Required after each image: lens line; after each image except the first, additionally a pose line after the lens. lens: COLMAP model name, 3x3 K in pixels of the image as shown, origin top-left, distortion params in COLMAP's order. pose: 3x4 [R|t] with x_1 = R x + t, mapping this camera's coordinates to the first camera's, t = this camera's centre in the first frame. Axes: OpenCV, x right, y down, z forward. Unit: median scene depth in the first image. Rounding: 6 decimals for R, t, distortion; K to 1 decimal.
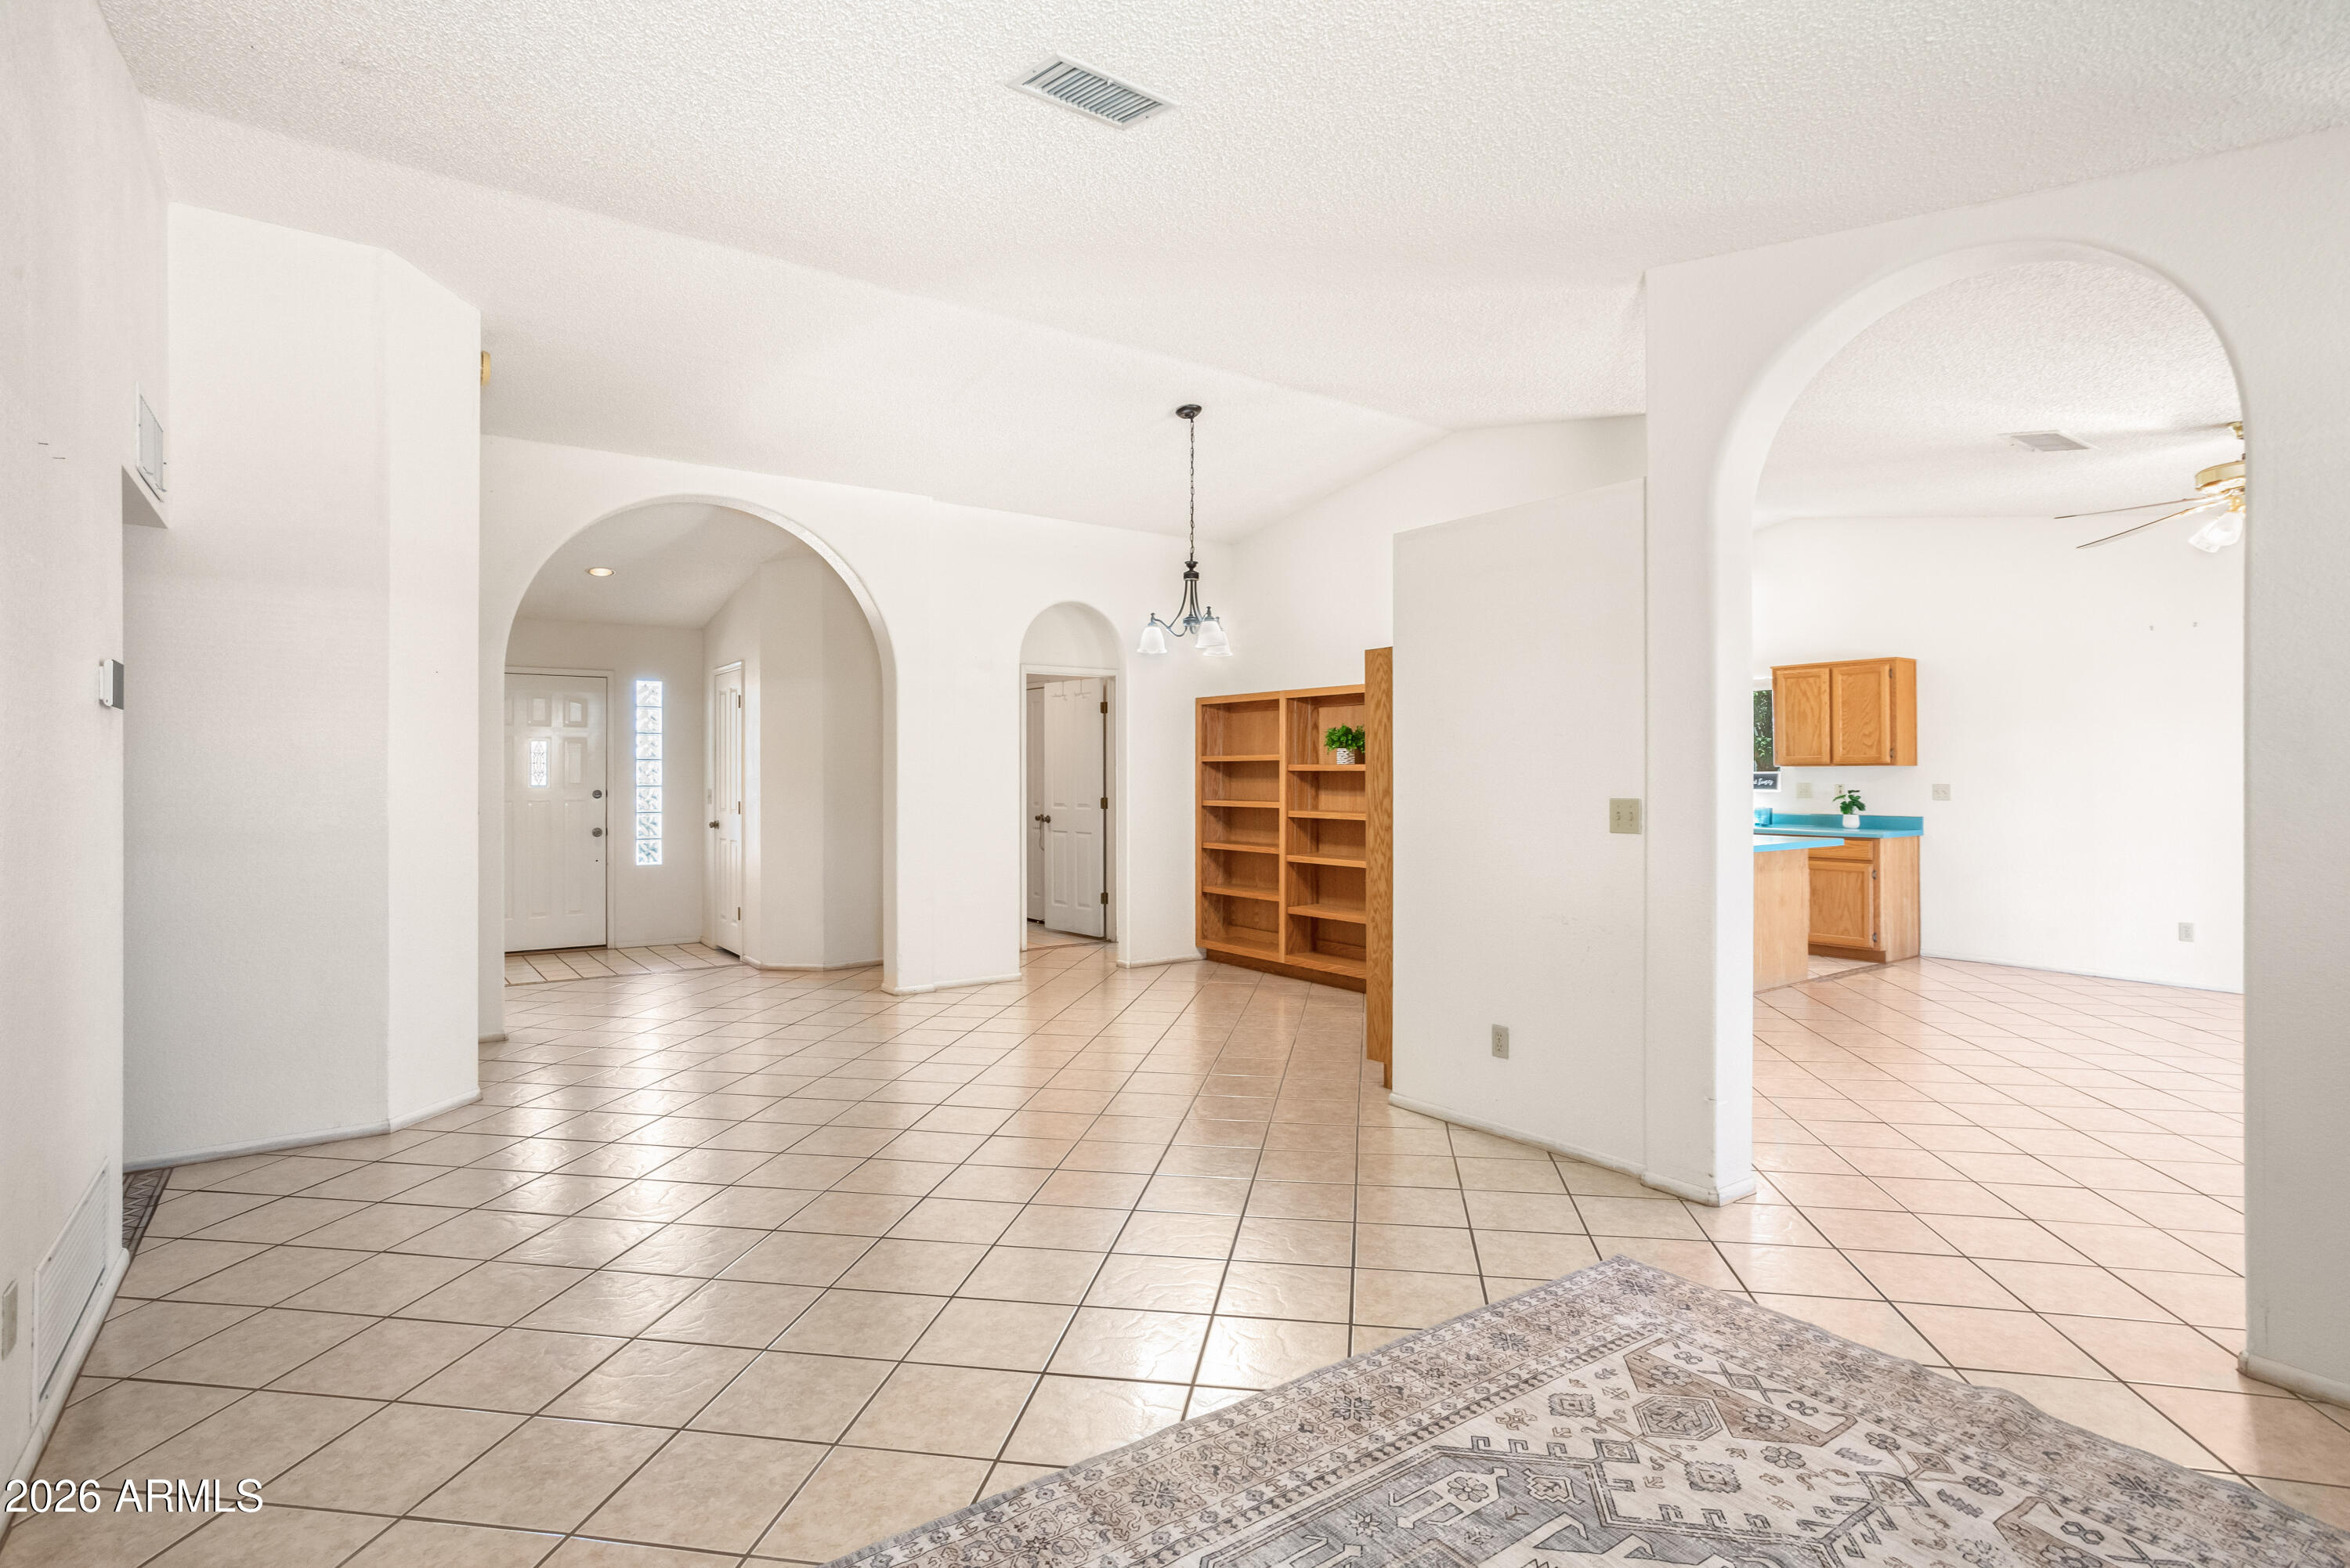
lens RADIAL K [[1175.7, 0, 1181.0], [0, 1175.7, 776.1], [0, 0, 1]] dist [-0.053353, 0.039410]
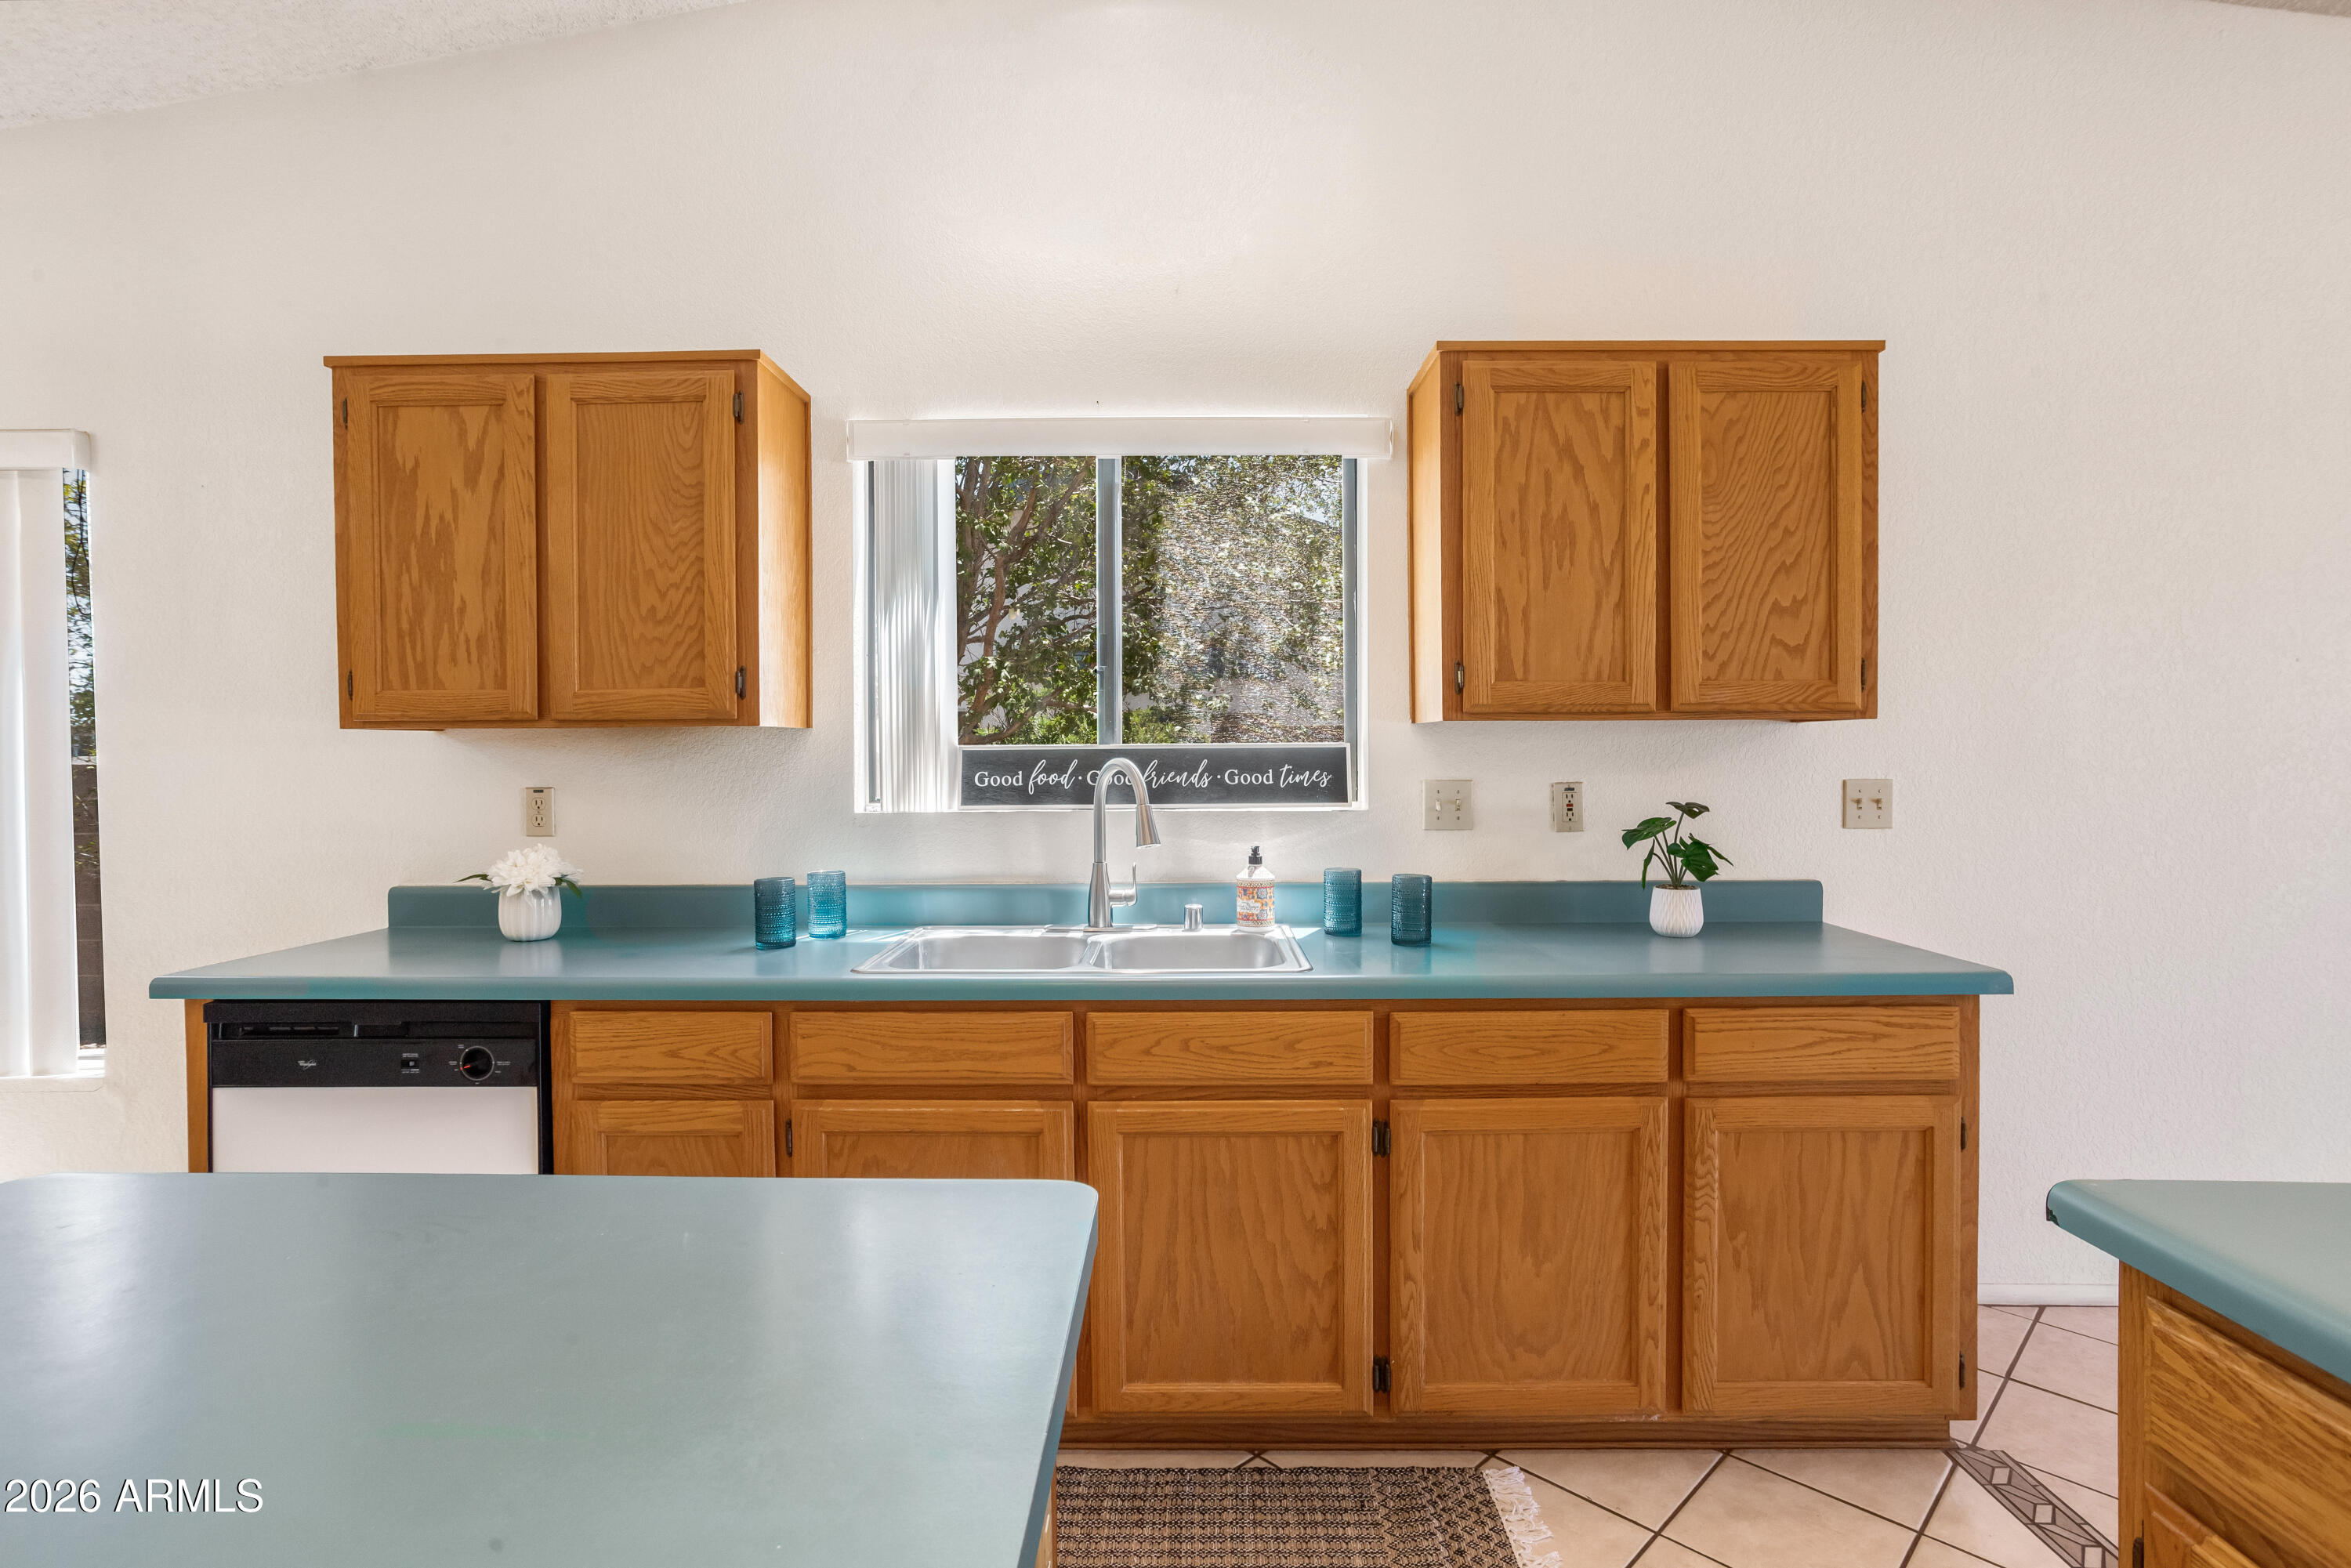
lens RADIAL K [[1176.3, 0, 1181.5], [0, 1176.3, 776.1], [0, 0, 1]] dist [-0.053353, 0.039410]
pose [[0.591226, -0.012953, 0.806402, 0.275075], [0.002046, 0.999892, 0.014561, 0.000461], [-0.806504, -0.006959, 0.591188, 0.950187]]
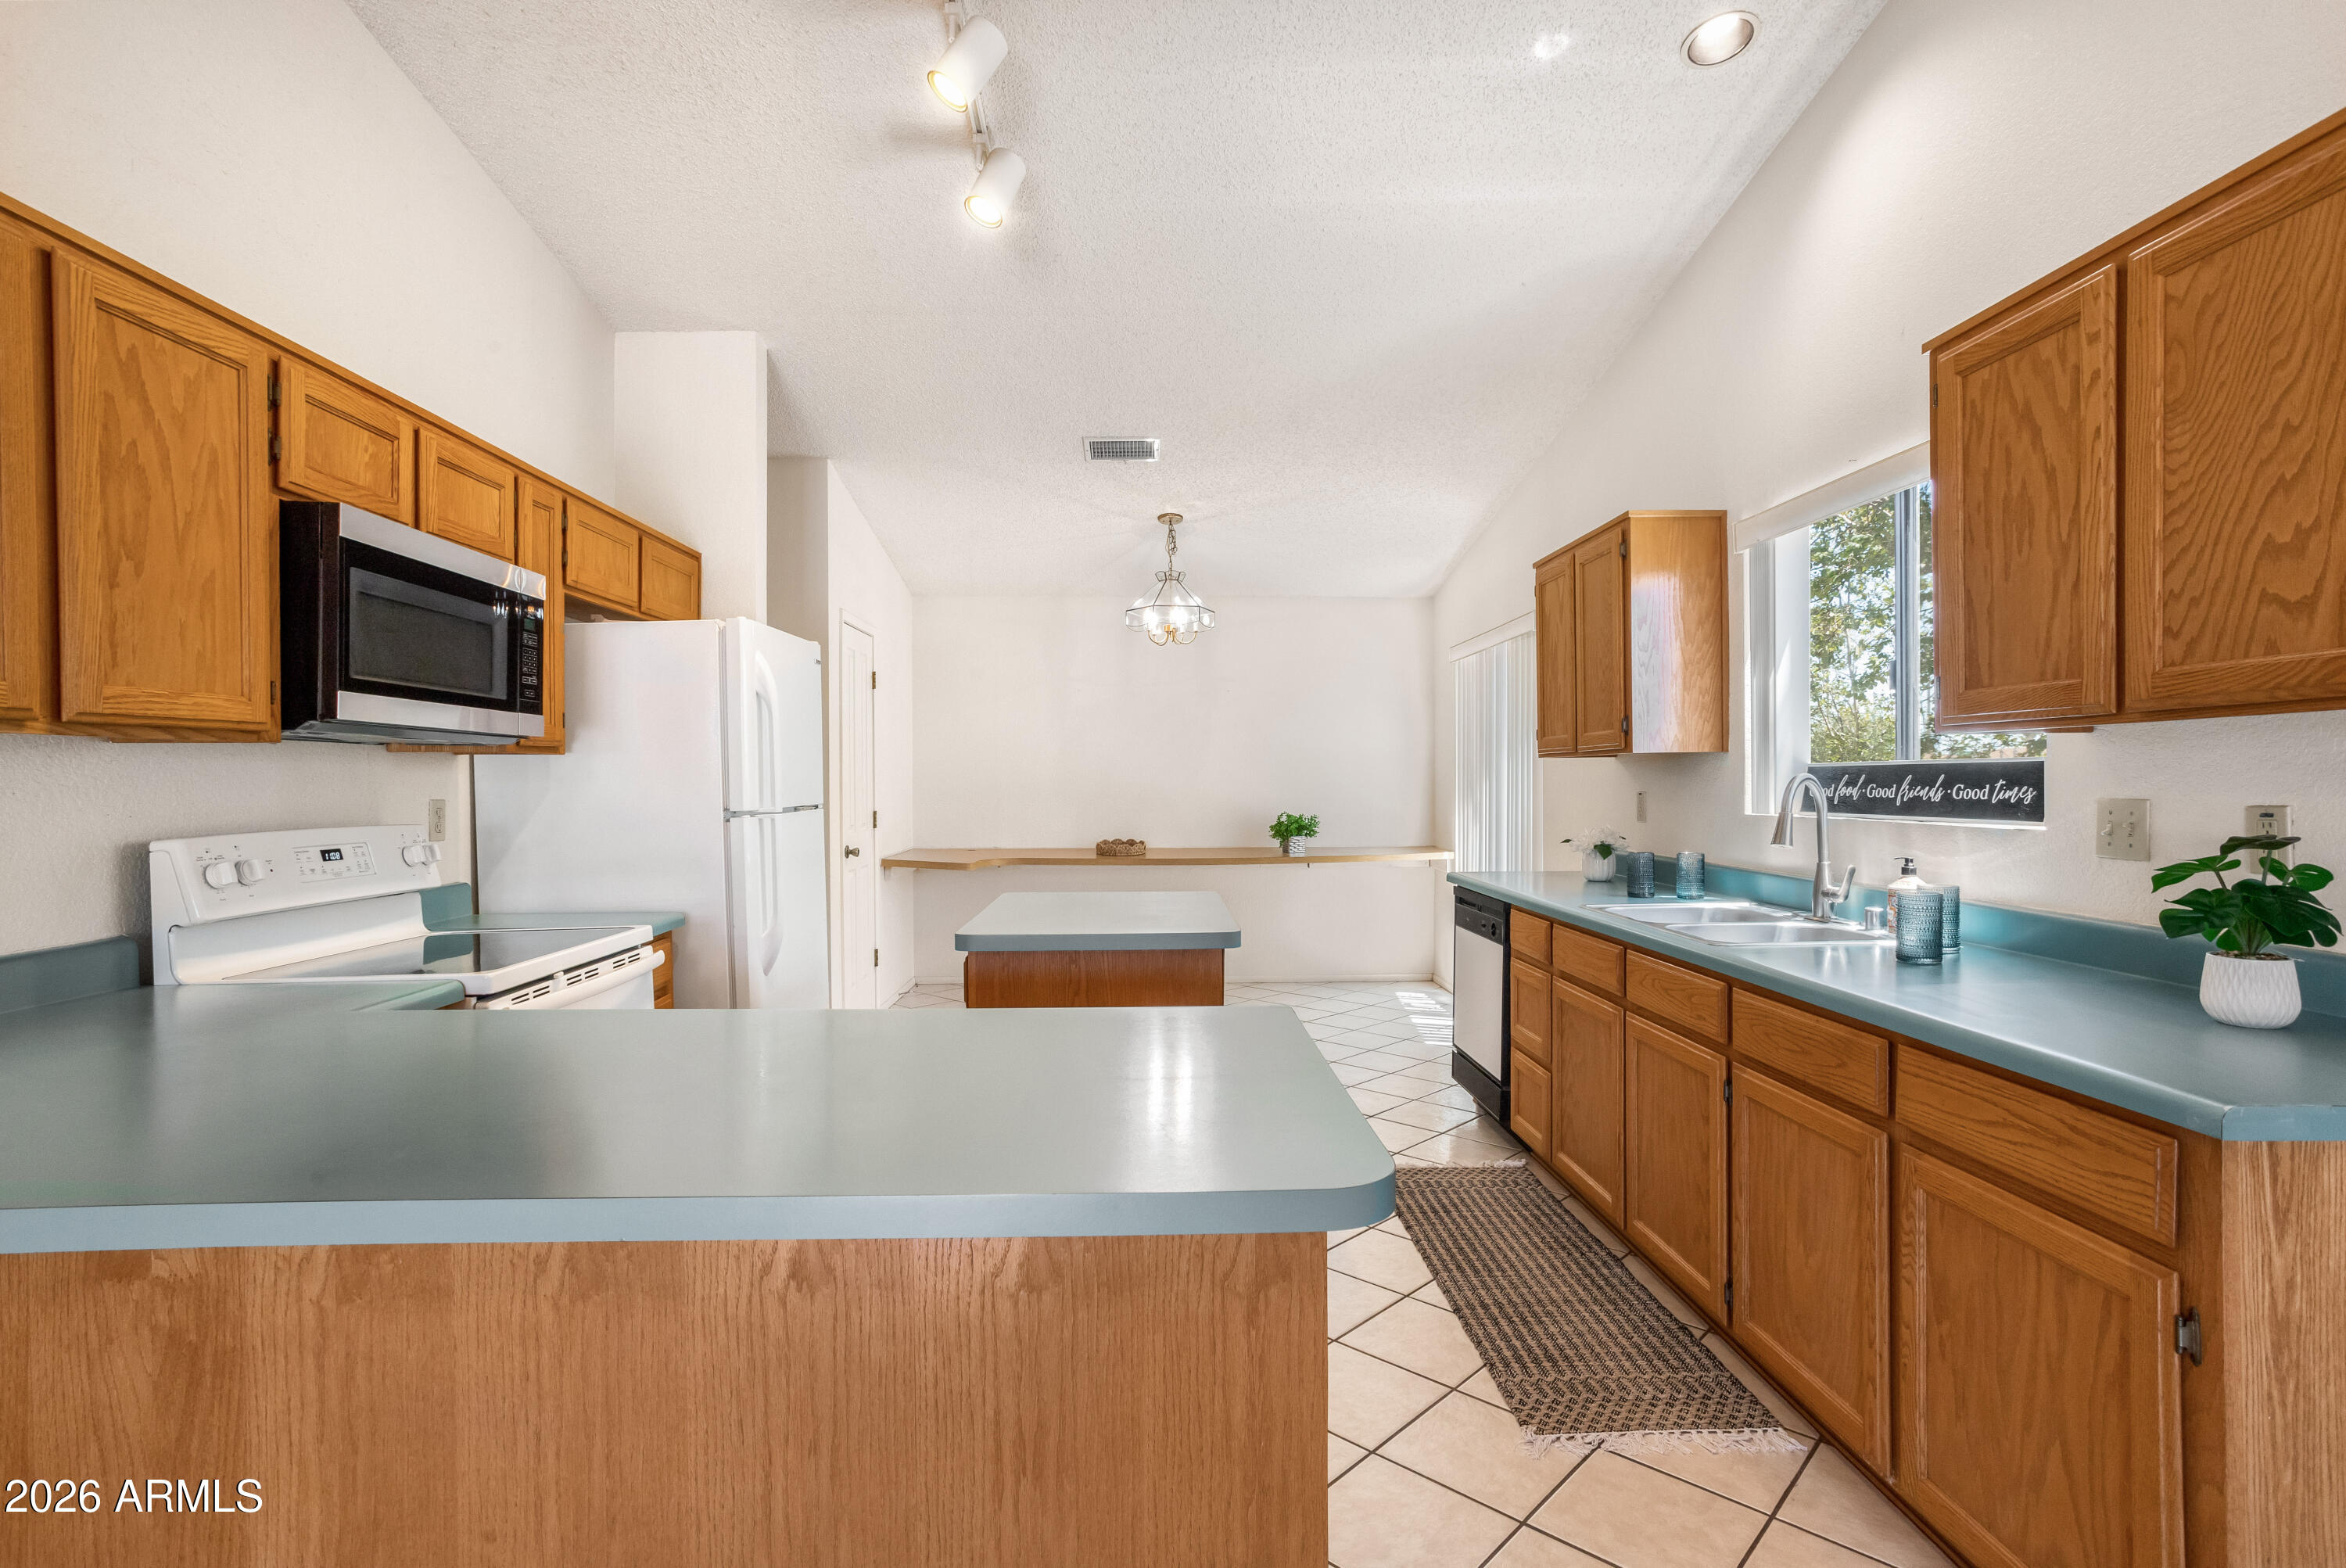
lens RADIAL K [[1105.9, 0, 1175.0], [0, 1105.9, 807.6], [0, 0, 1]] dist [-0.000282, 0.000573]
pose [[0.828331, 0.012516, -0.560100, 0.542922], [0.002594, 0.999654, 0.026175, 0.001239], [0.560234, -0.023134, 0.828012, 0.749554]]
